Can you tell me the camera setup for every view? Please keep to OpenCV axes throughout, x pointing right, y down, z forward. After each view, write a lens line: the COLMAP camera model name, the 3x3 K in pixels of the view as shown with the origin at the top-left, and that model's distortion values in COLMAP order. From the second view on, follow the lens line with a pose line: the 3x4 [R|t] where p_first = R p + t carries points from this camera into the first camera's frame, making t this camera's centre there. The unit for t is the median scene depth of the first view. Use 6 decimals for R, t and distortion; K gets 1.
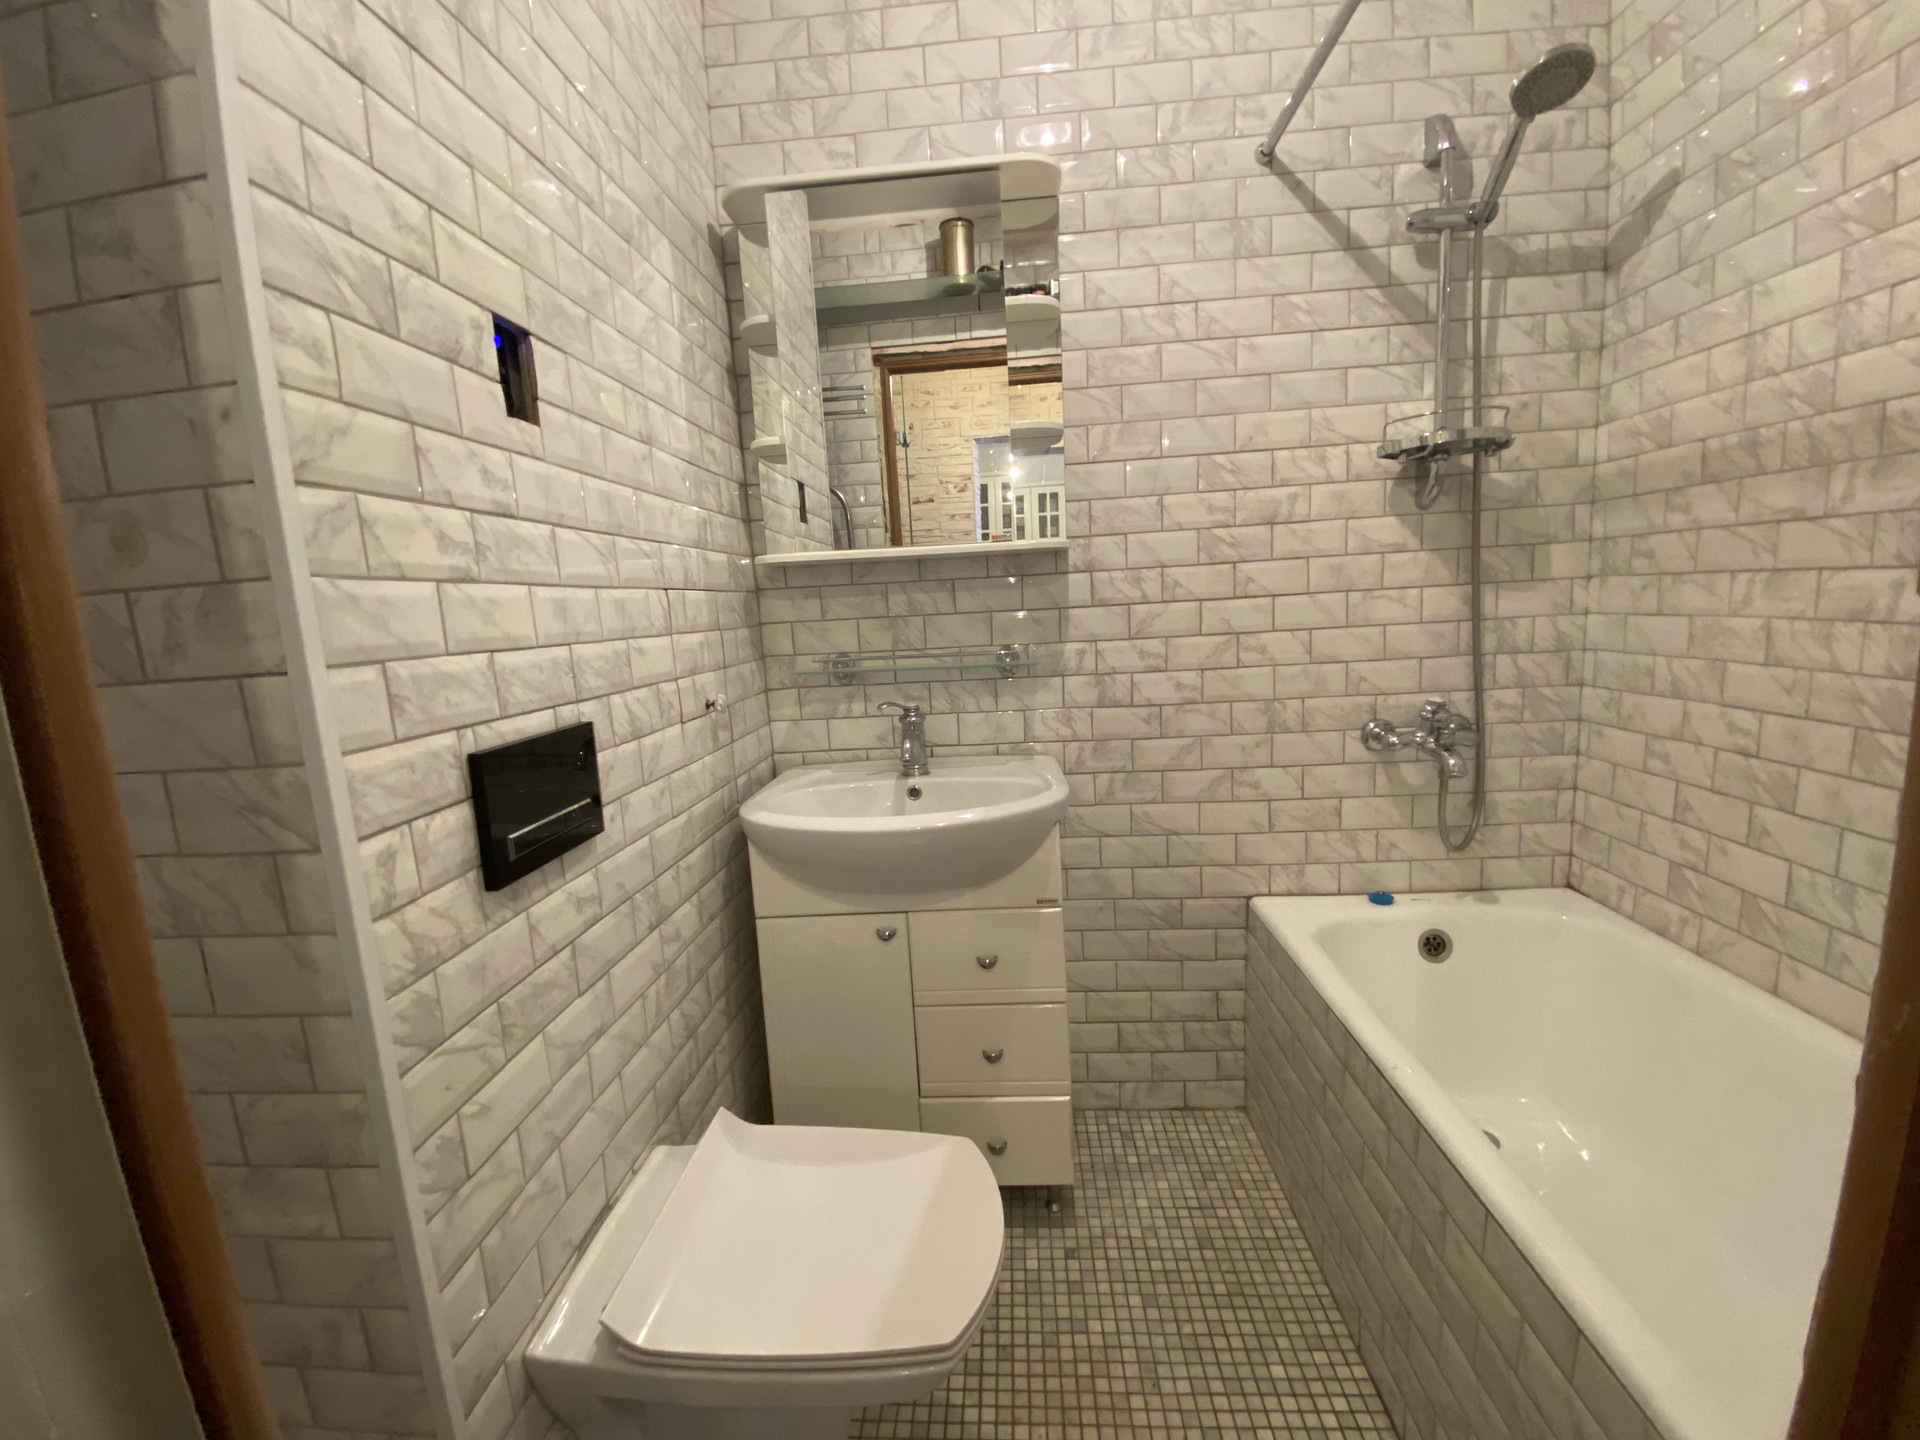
lens RADIAL K [[764.4, 0, 960.0], [0, 764.4, 720.0], [0, 0, 1]] dist [-0.000847, -0.008694]
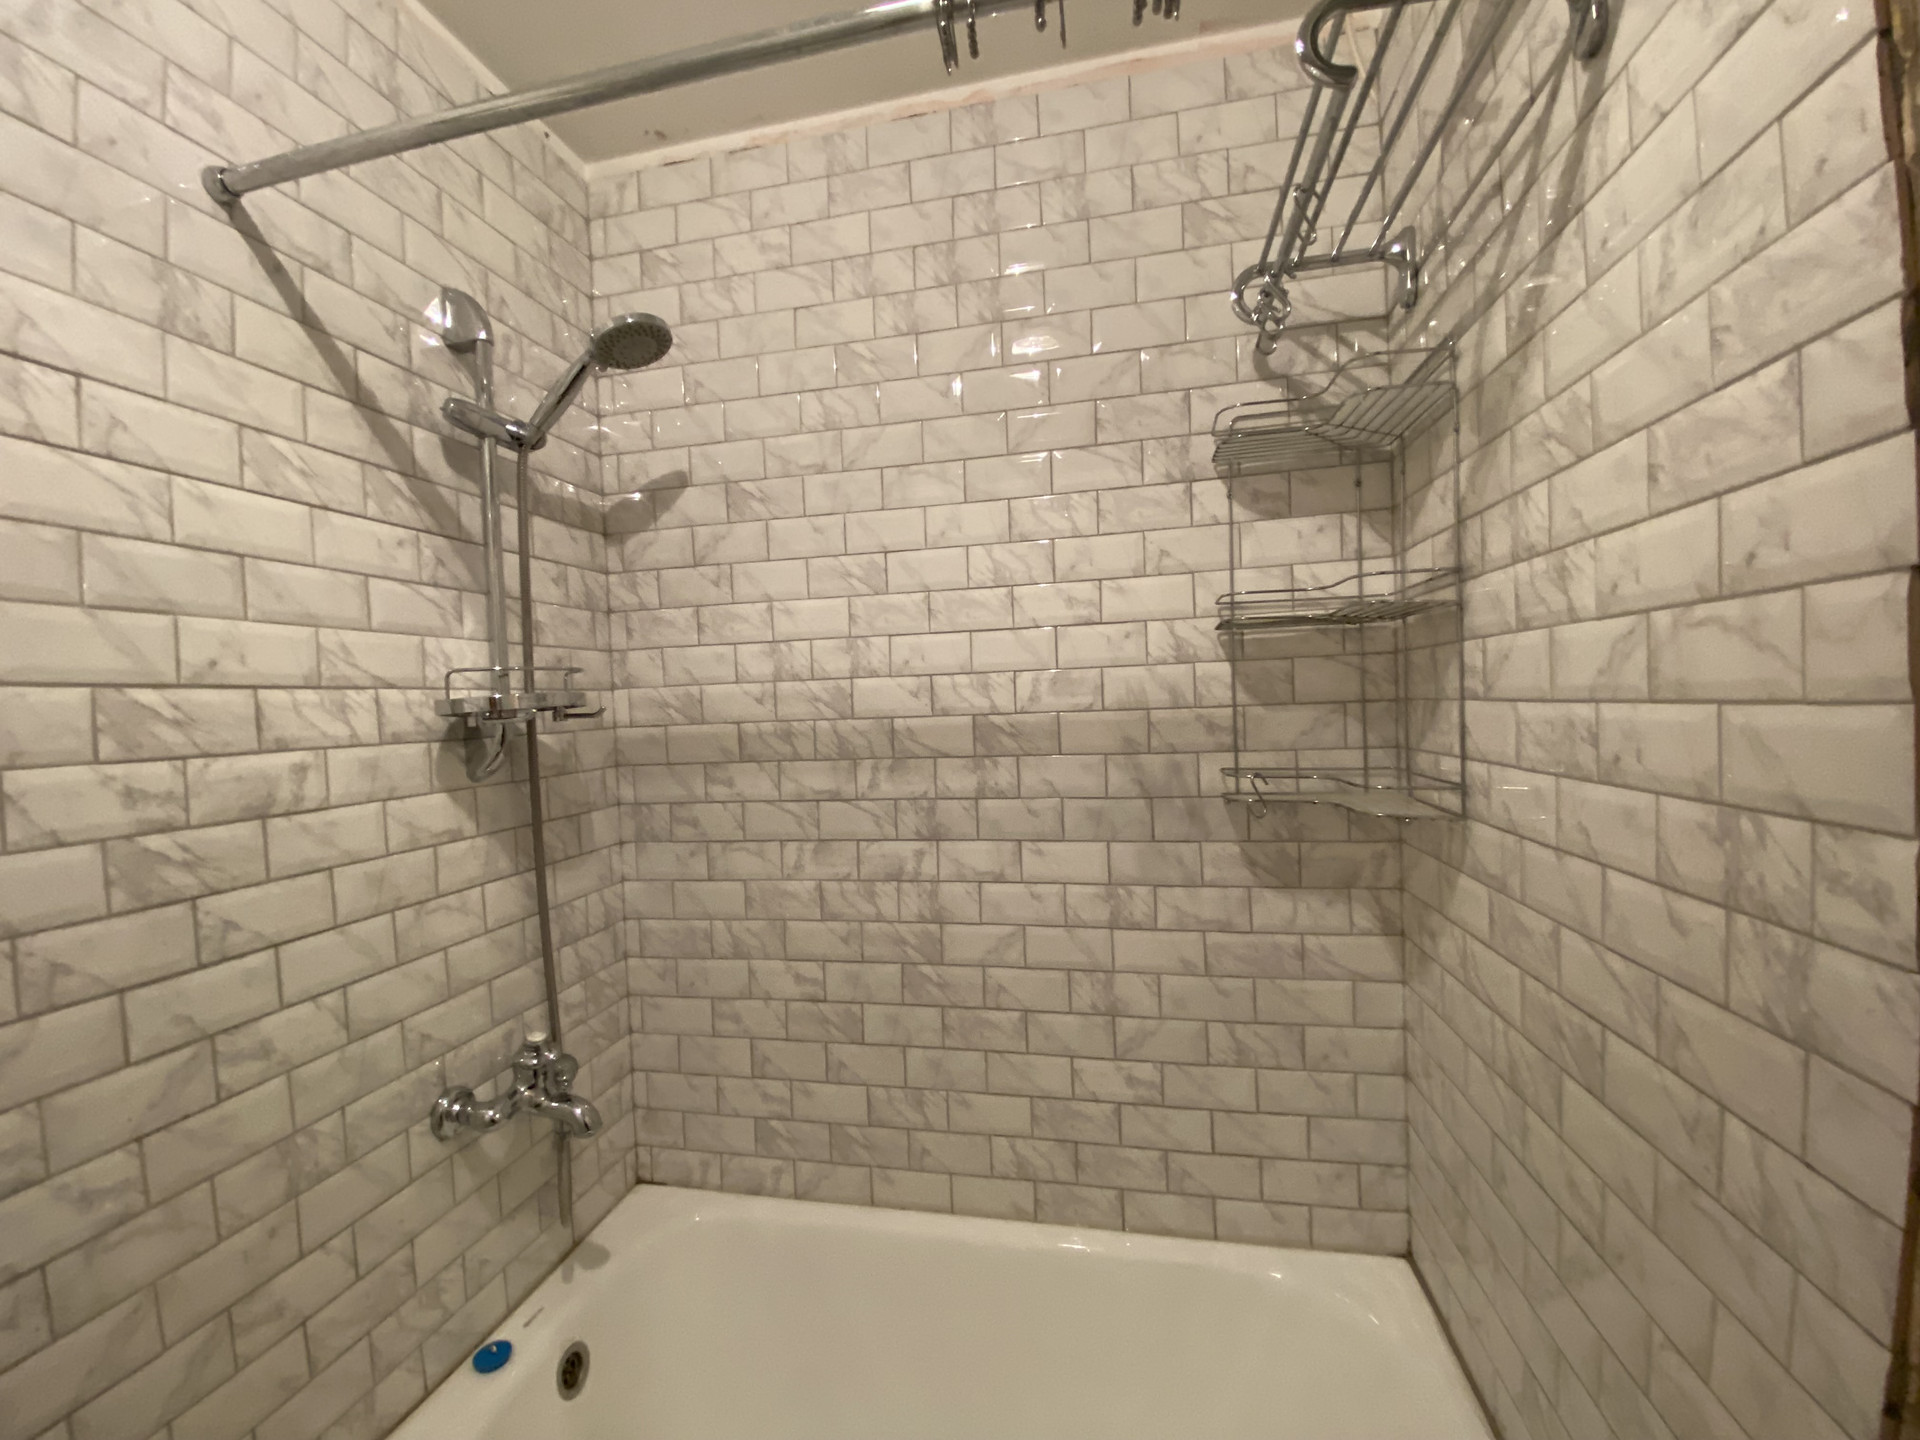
lens RADIAL K [[787.9, 0, 959.7], [0, 787.9, 732.8], [0, 0, 1]] dist [0.041382, -0.031208]
pose [[0.156900, 0.018617, 0.987439, -0.083485], [0.191794, 0.980213, -0.048956, -0.204325], [-0.968812, 0.197066, 0.150224, 0.445257]]
